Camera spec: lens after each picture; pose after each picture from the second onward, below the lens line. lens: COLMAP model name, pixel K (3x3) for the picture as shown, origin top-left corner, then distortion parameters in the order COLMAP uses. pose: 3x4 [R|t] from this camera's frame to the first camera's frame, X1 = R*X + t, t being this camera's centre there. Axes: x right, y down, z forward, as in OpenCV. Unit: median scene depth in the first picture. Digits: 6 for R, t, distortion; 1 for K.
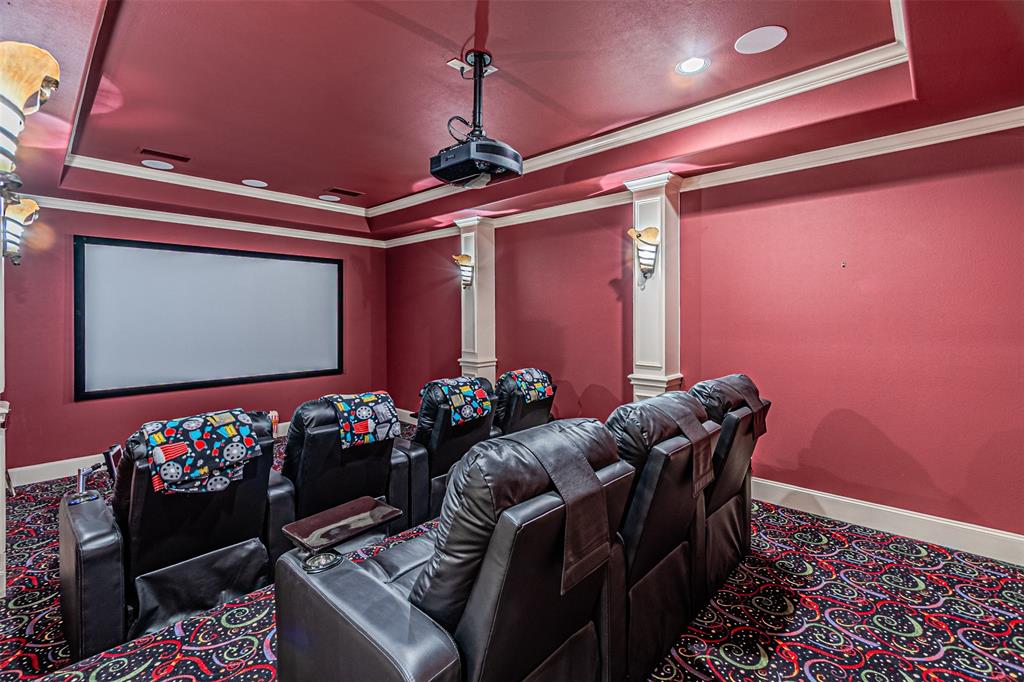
lens RADIAL K [[442.2, 0, 515.5], [0, 442.2, 315.4], [0, 0, 1]] dist [0.006696, -0.002650]
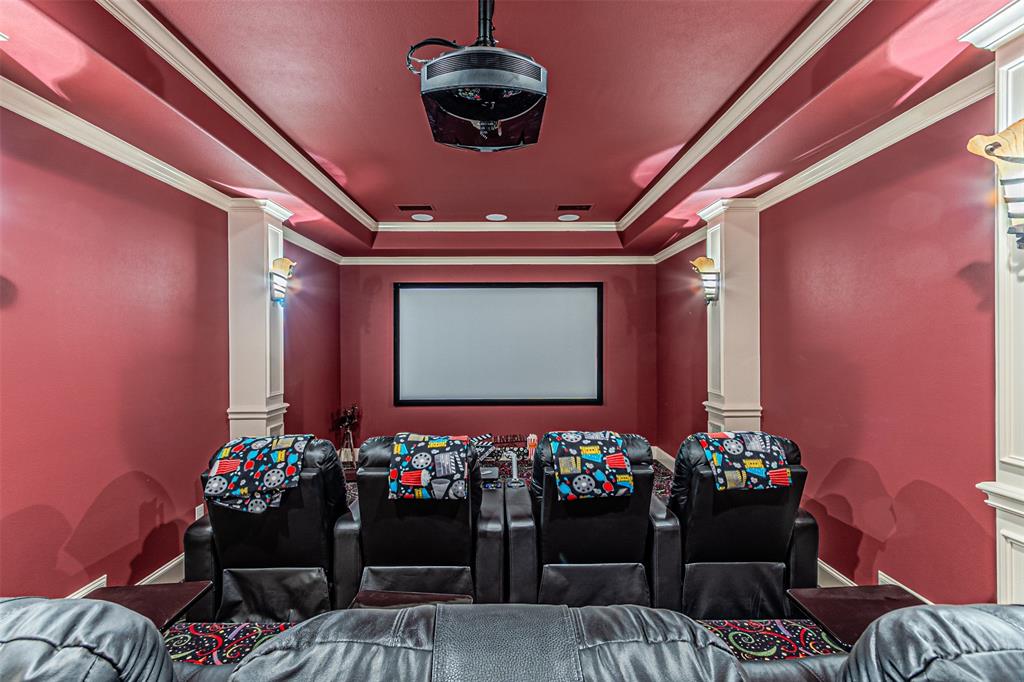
lens RADIAL K [[442.2, 0, 511.4], [0, 442.2, 341.8], [0, 0, 1]] dist [0.006696, -0.002650]
pose [[0.691274, -0.001069, -0.722592, 0.313118], [0.001297, 0.999999, -0.000238, -0.001625], [0.722592, -0.000773, 0.691275, 0.461684]]
